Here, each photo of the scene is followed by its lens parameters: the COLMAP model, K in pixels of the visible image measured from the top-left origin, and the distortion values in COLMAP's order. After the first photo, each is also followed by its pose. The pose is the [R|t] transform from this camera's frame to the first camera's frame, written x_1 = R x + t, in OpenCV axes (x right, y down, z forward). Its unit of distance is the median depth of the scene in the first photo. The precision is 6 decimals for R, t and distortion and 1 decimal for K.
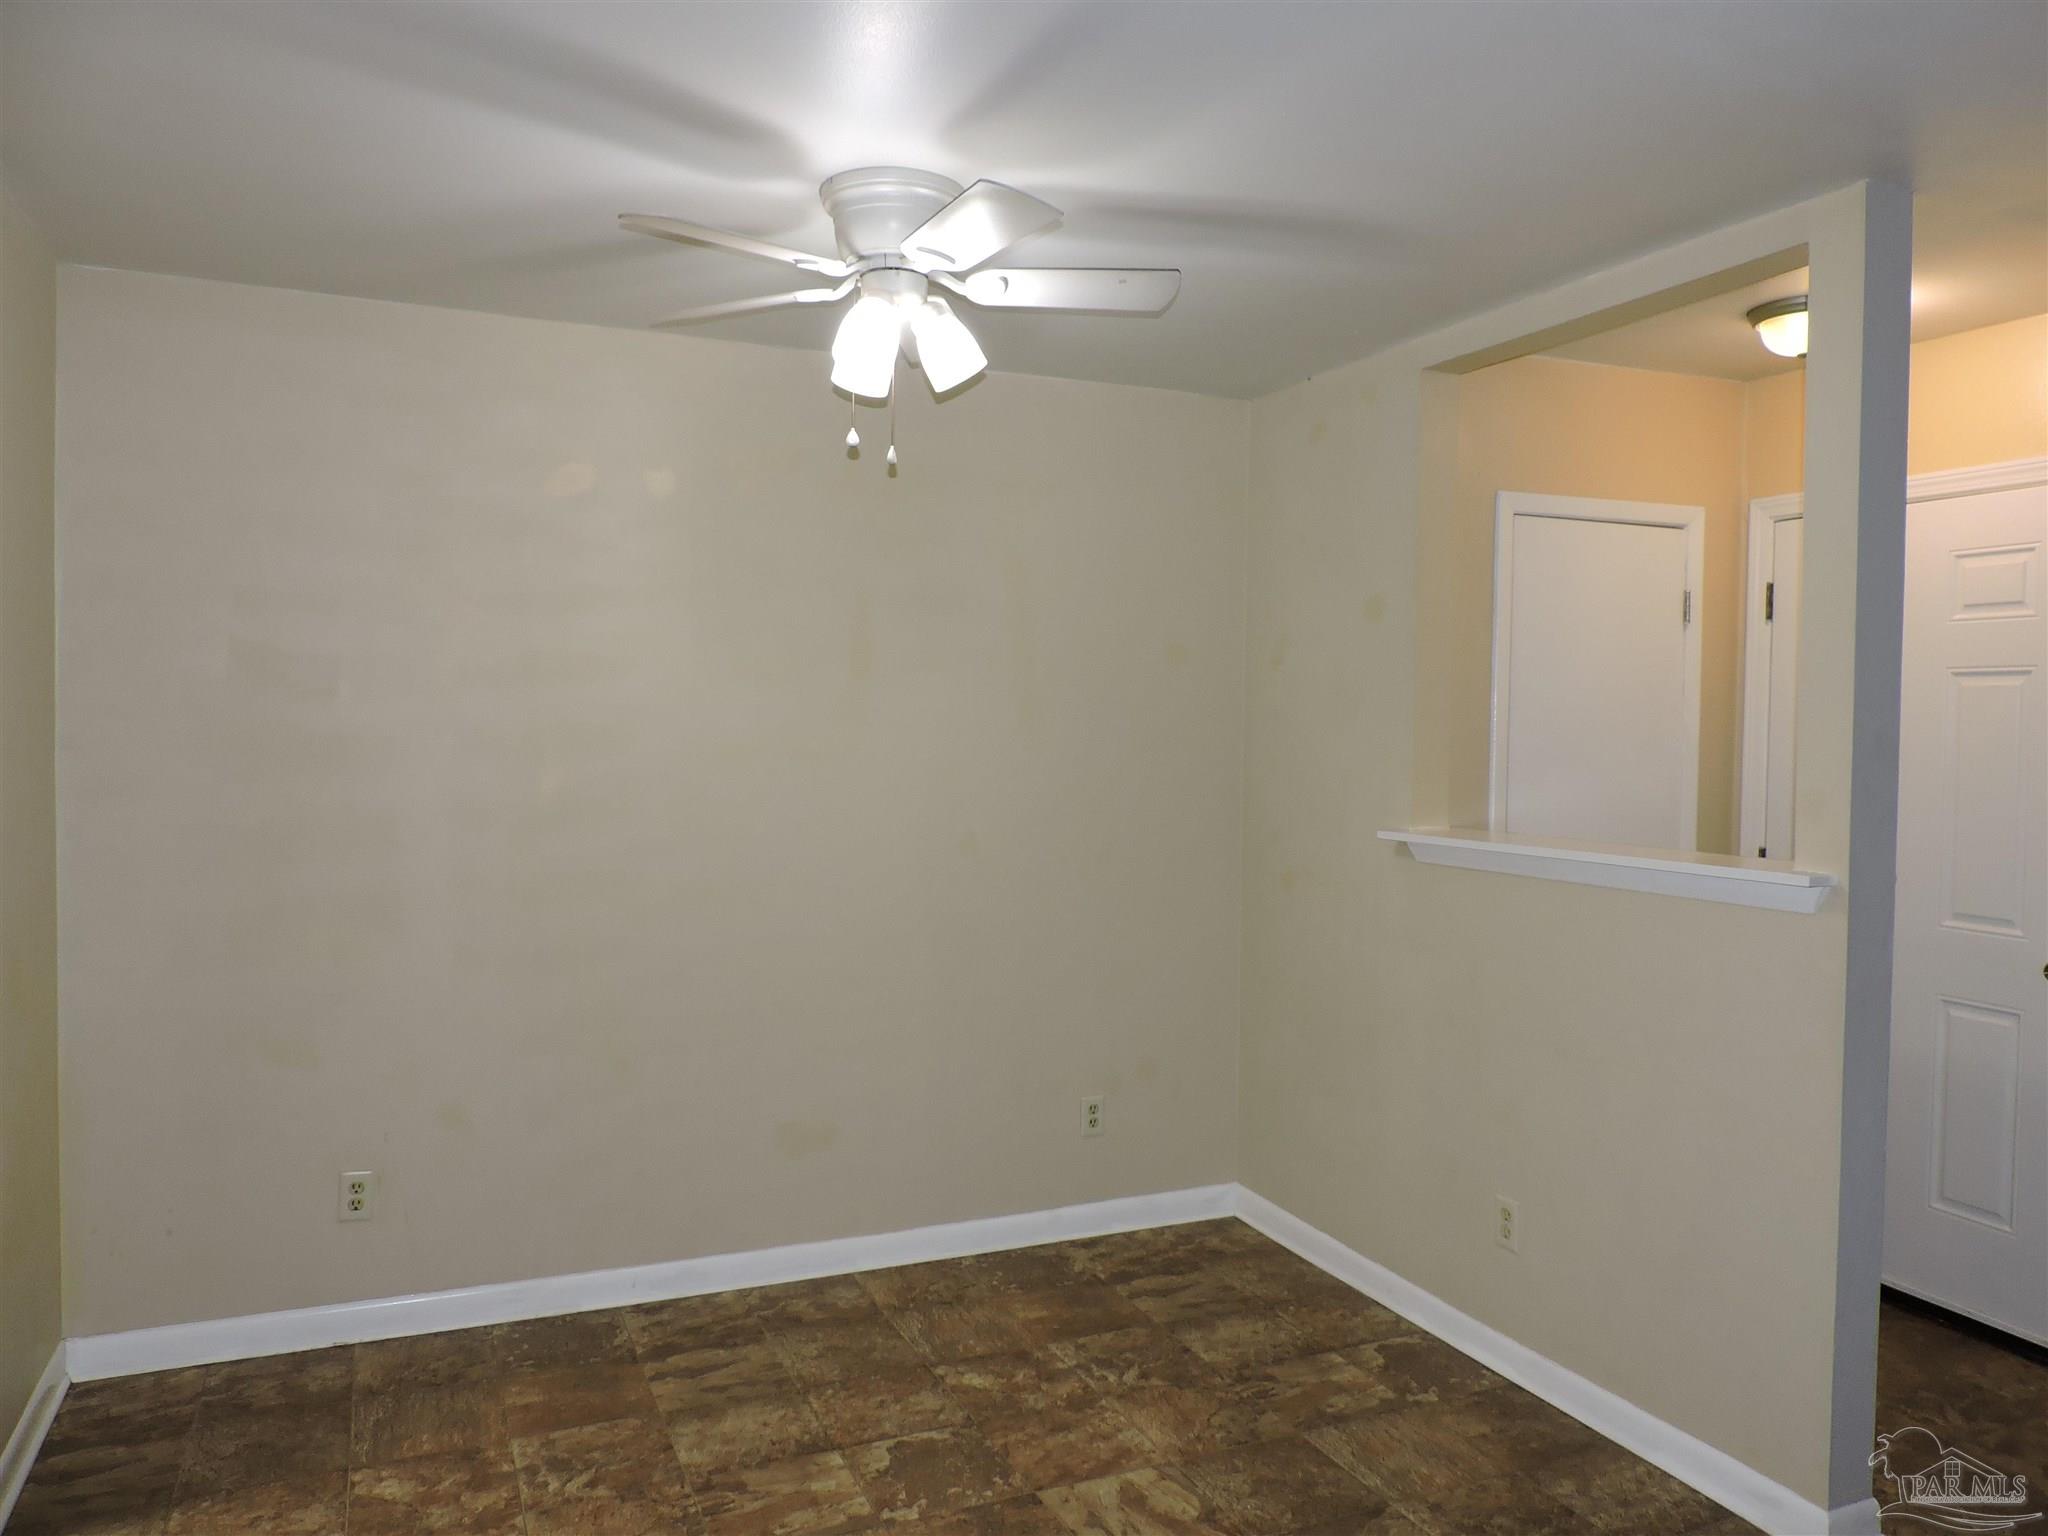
lens RADIAL K [[1442.8, 0, 991.7], [0, 1442.8, 770.0], [0, 0, 1]] dist [-0.052560, -0.000838]
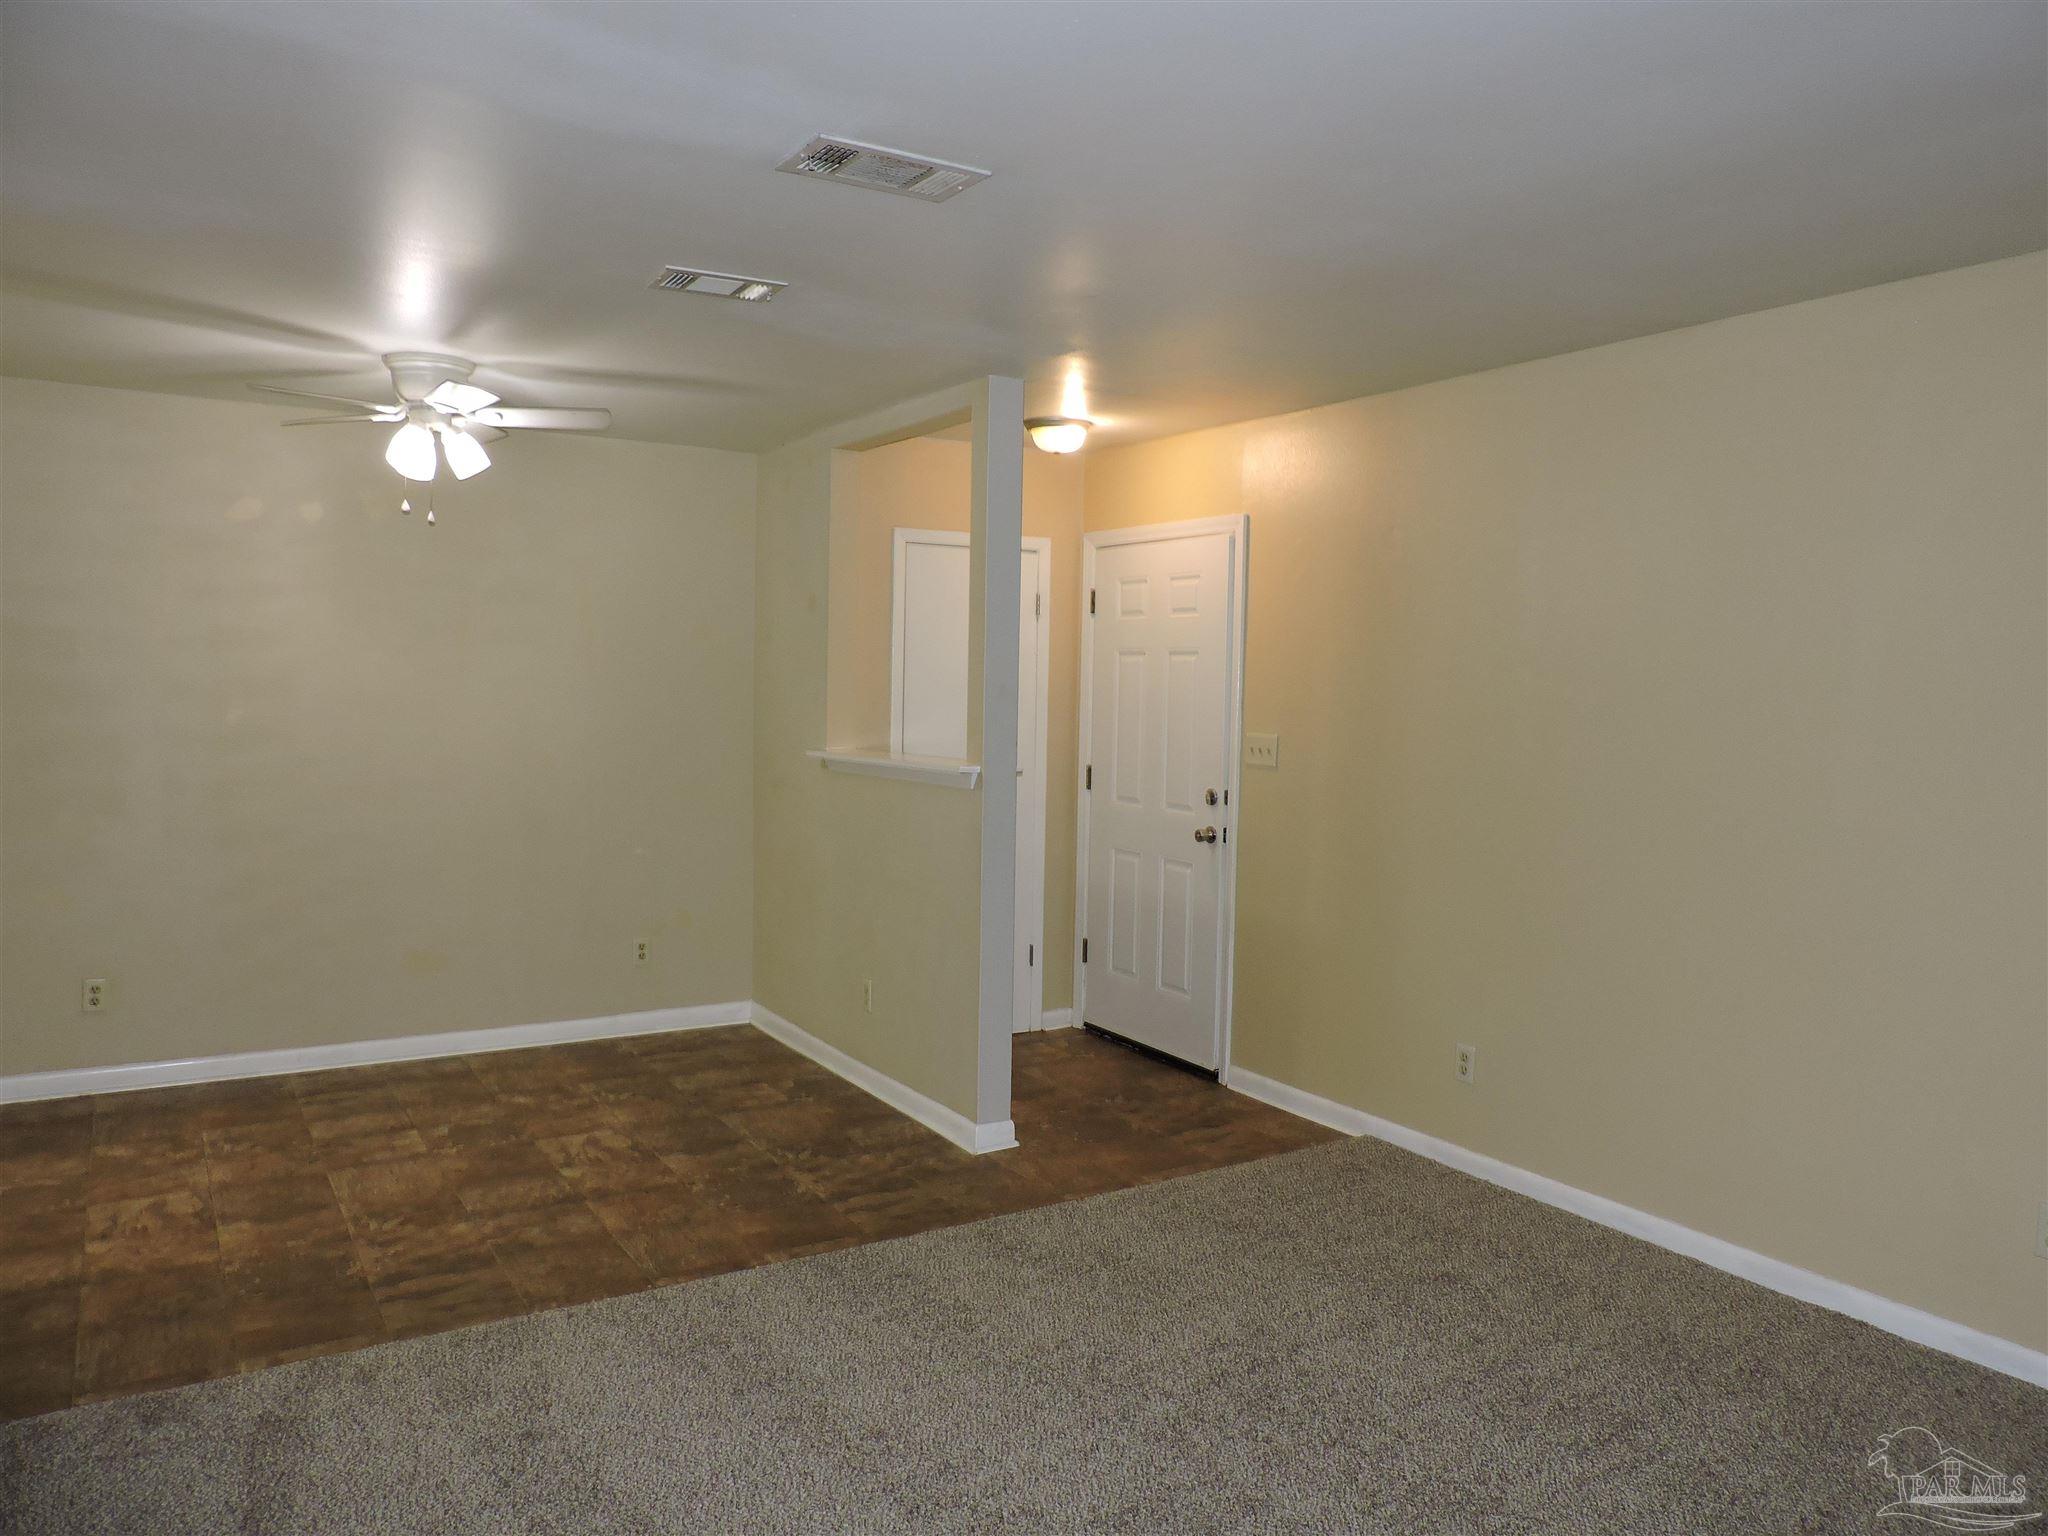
lens RADIAL K [[1476.8, 0, 971.0], [0, 1476.8, 767.4], [0, 0, 1]] dist [0.032079, -0.088243]
pose [[0.991834, 0.002028, 0.127522, 0.237939], [-0.005116, 0.999701, 0.023896, 0.021381], [-0.127436, -0.024353, 0.991548, -0.579191]]
